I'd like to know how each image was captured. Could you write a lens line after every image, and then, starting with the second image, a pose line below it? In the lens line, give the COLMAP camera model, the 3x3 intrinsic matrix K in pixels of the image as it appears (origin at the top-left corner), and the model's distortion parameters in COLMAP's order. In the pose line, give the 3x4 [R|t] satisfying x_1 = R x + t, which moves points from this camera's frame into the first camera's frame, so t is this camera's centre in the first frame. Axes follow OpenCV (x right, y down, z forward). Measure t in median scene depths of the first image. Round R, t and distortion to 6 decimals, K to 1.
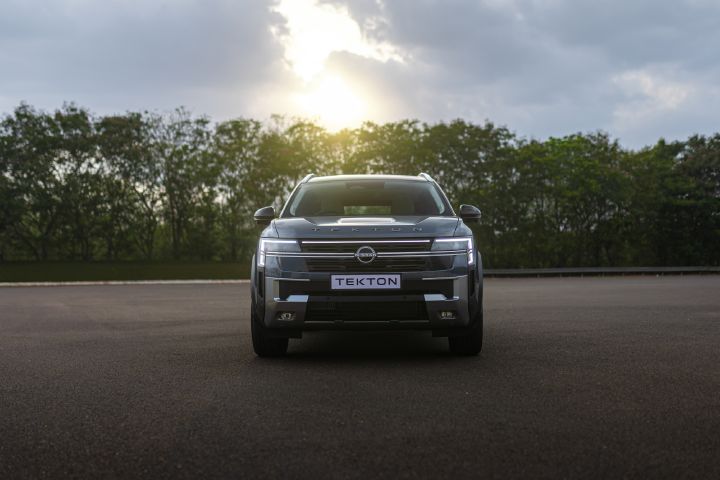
lens RADIAL K [[792.5, 0, 360.0], [0, 792.5, 240.0], [0, 0, 1]] dist [-0.025727, 0.012008]
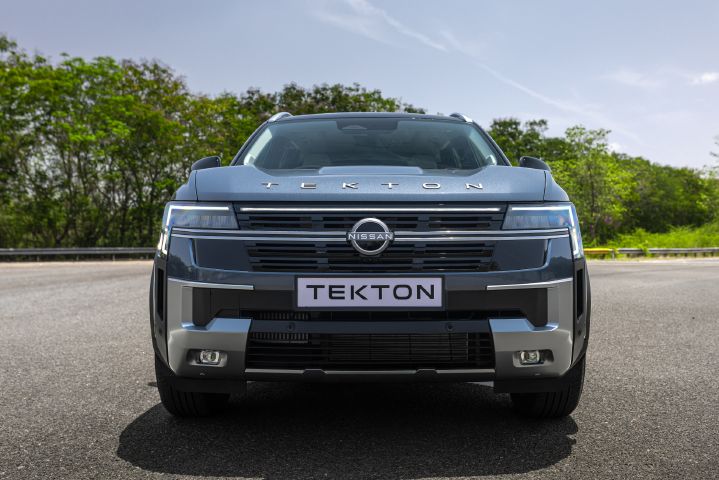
lens RADIAL K [[709.0, 0, 371.5], [0, 709.0, 250.4], [0, 0, 1]] dist [0.014537, -0.004861]
pose [[0.999779, 0.008115, 0.019378, -0.000165], [-0.008976, 0.998956, 0.044793, 0.007957], [-0.018994, -0.044957, 0.998808, 0.564640]]
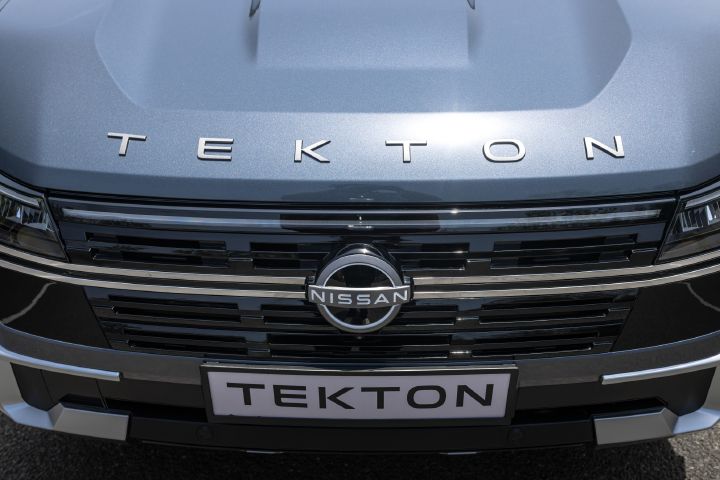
lens RADIAL K [[688.8, 0, 360.0], [0, 688.8, 240.0], [0, 0, 1]] dist [0.006086, 0.006742]
pose [[0.999988, 0.001779, 0.004610, 0.006649], [-0.004015, 0.836306, 0.548248, -0.094867], [-0.002880, -0.548260, 0.836303, 0.845008]]
